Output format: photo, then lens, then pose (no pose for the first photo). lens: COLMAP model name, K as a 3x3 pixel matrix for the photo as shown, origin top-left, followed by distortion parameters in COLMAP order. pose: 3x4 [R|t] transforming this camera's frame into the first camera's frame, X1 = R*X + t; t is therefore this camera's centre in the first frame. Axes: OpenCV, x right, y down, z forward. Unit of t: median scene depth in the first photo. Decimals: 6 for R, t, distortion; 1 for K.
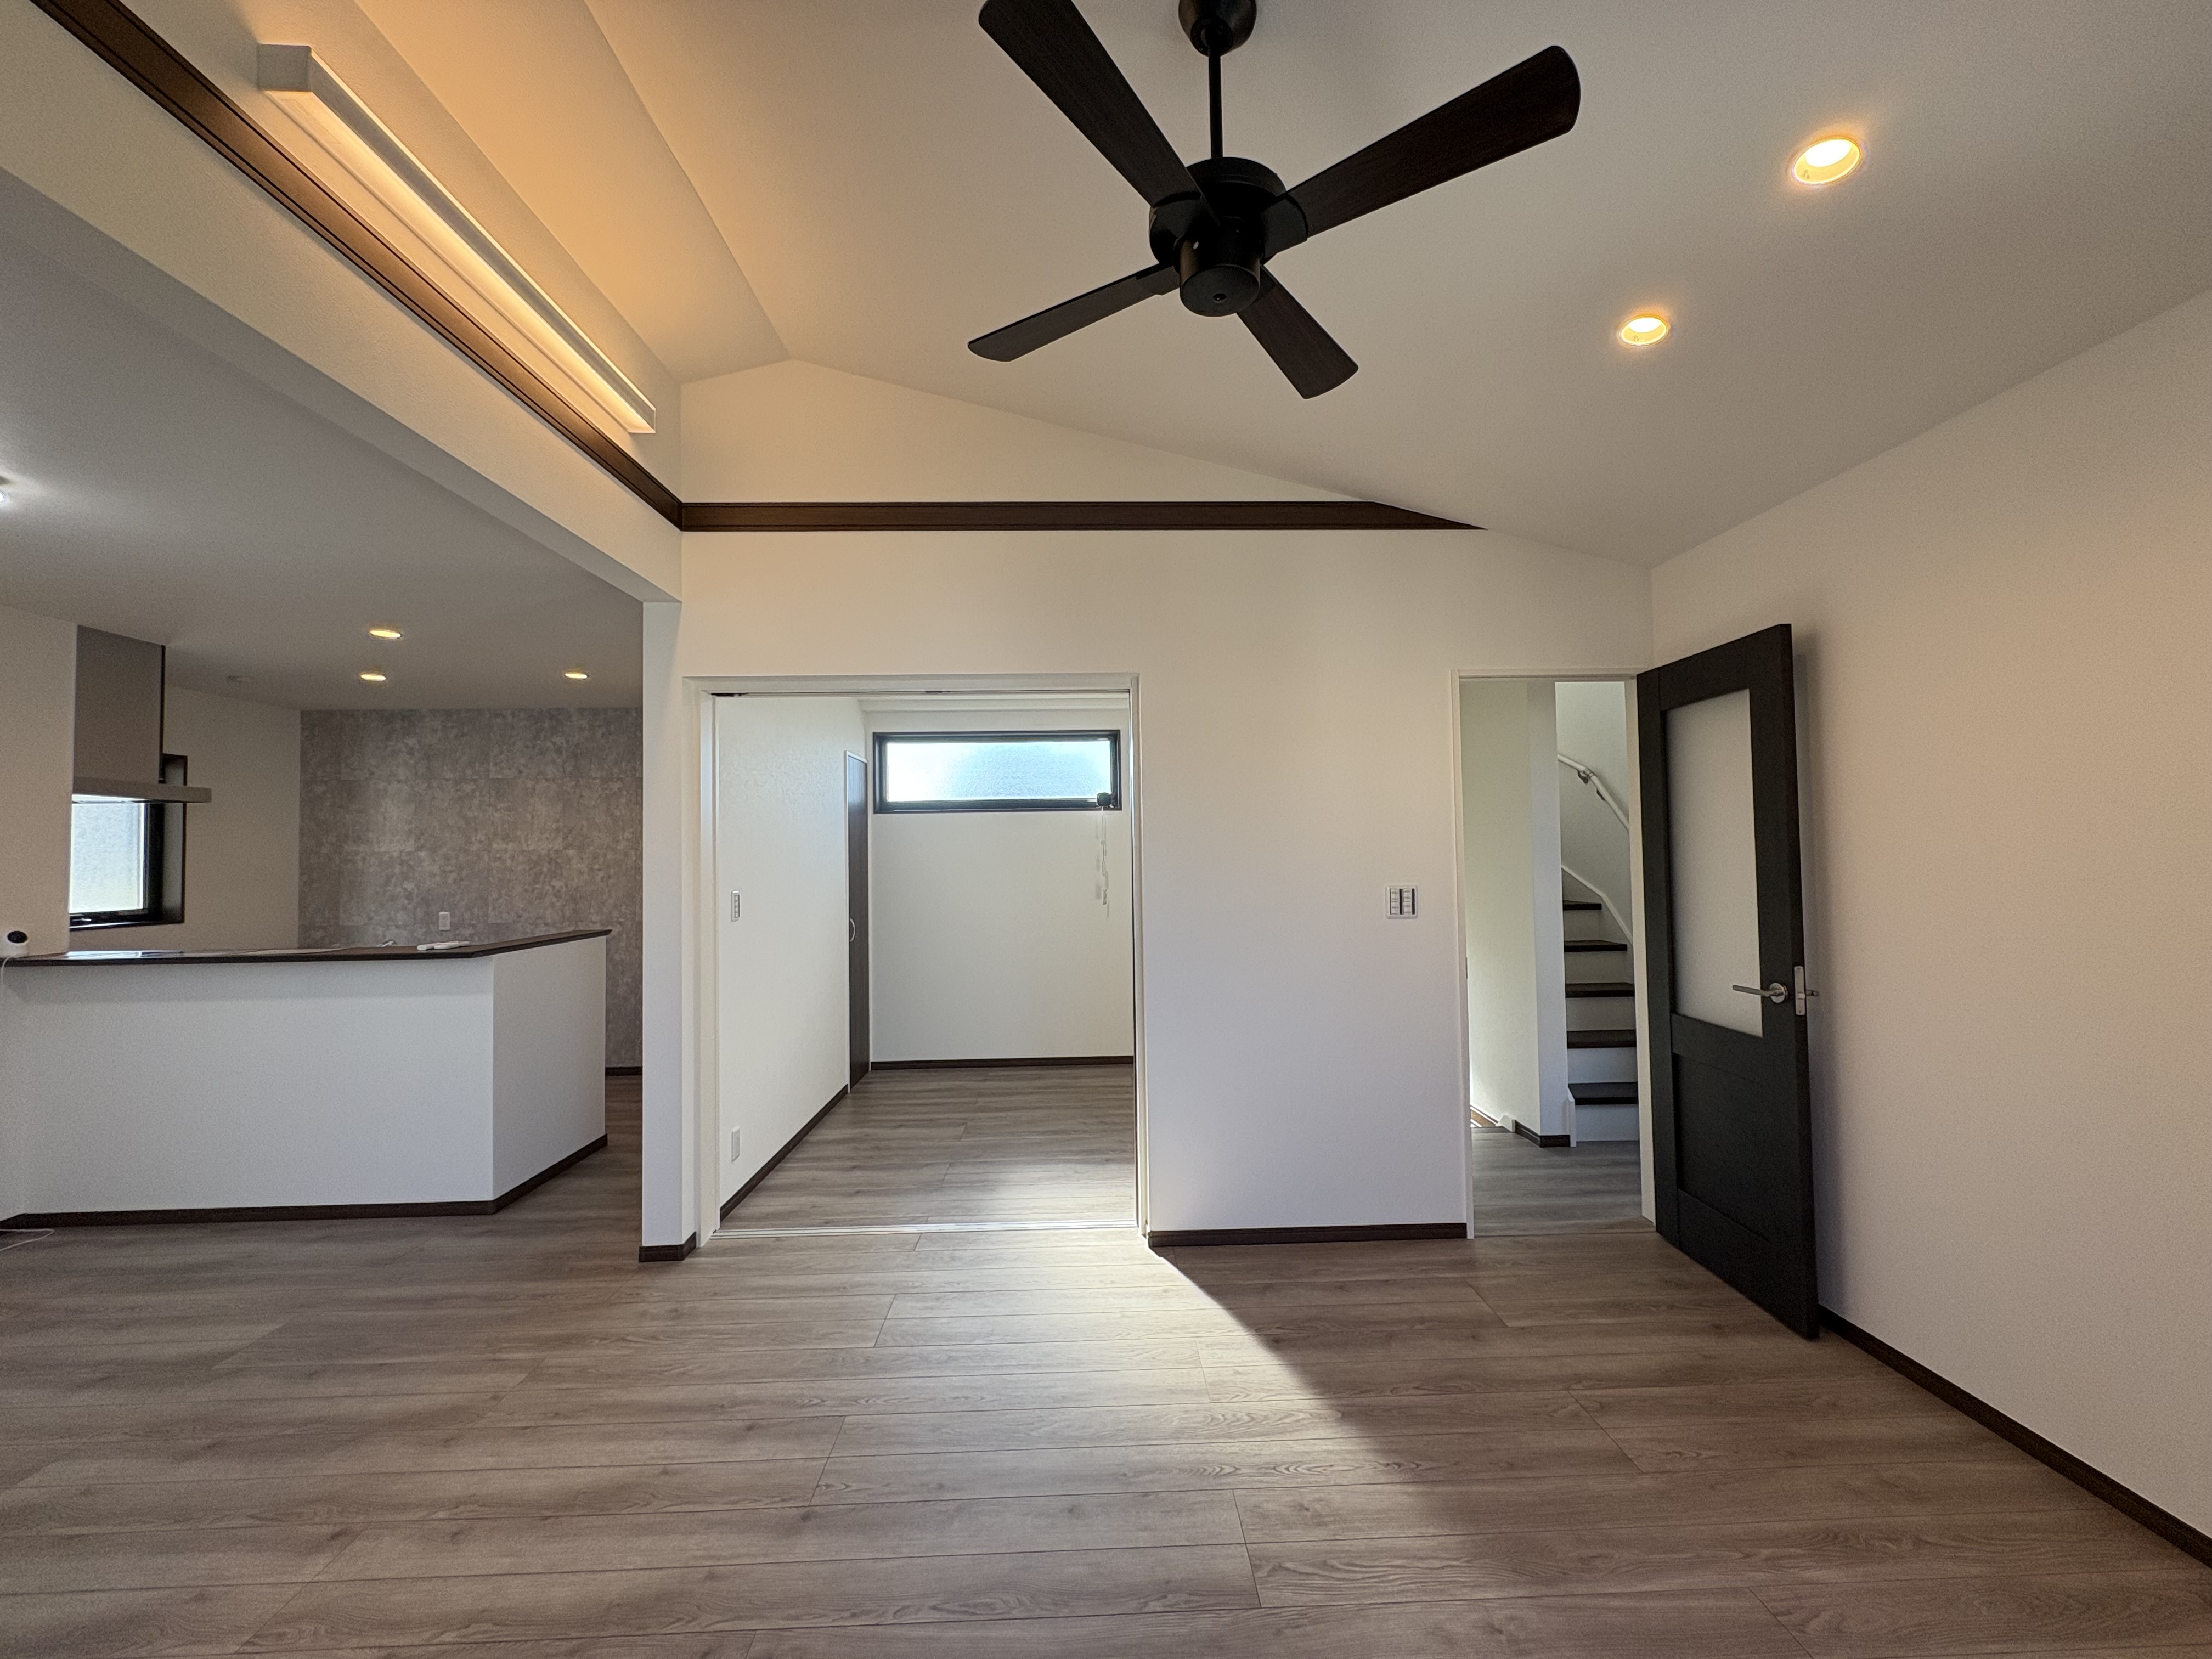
lens RADIAL K [[886.1, 0, 1113.7], [0, 886.1, 825.7], [0, 0, 1]] dist [0.001594, -0.000345]
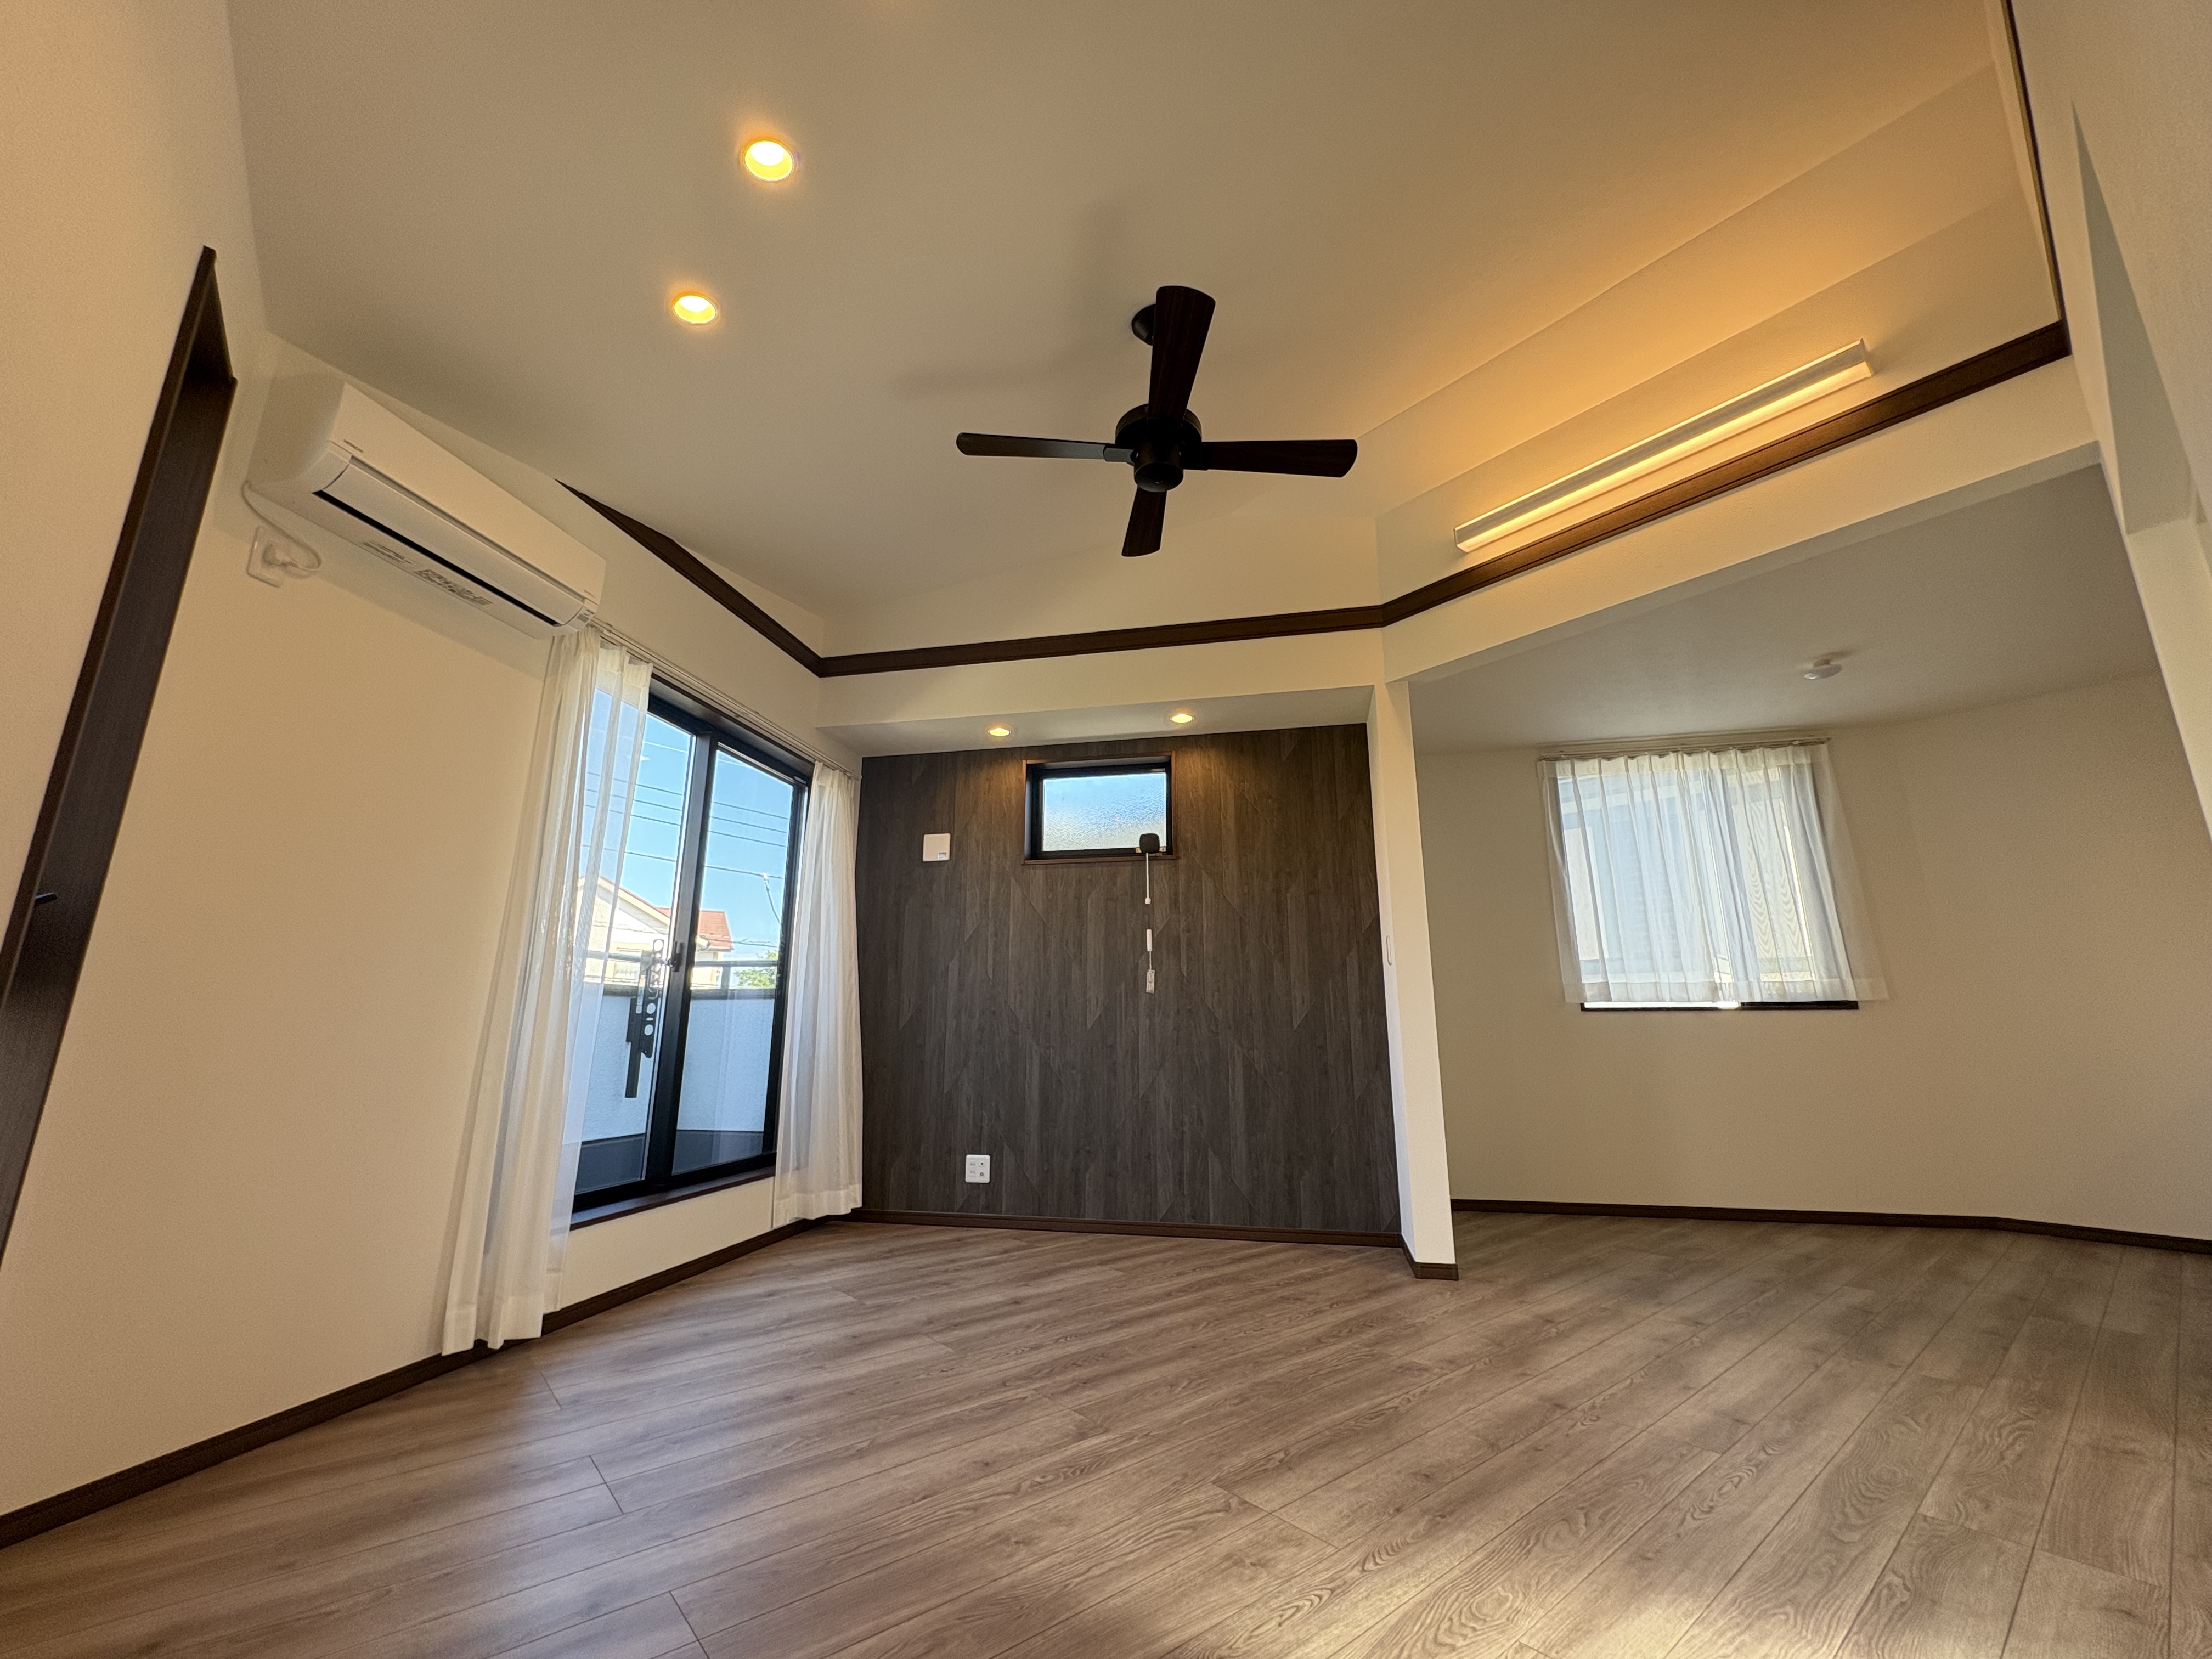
lens RADIAL K [[886.1, 0, 1113.8], [0, 886.1, 825.5], [0, 0, 1]] dist [0.001594, -0.000345]
pose [[-0.786462, -0.128003, -0.604229, 0.959798], [0.033269, 0.968089, -0.248387, 0.352089], [0.616742, -0.215449, -0.757107, 1.814944]]
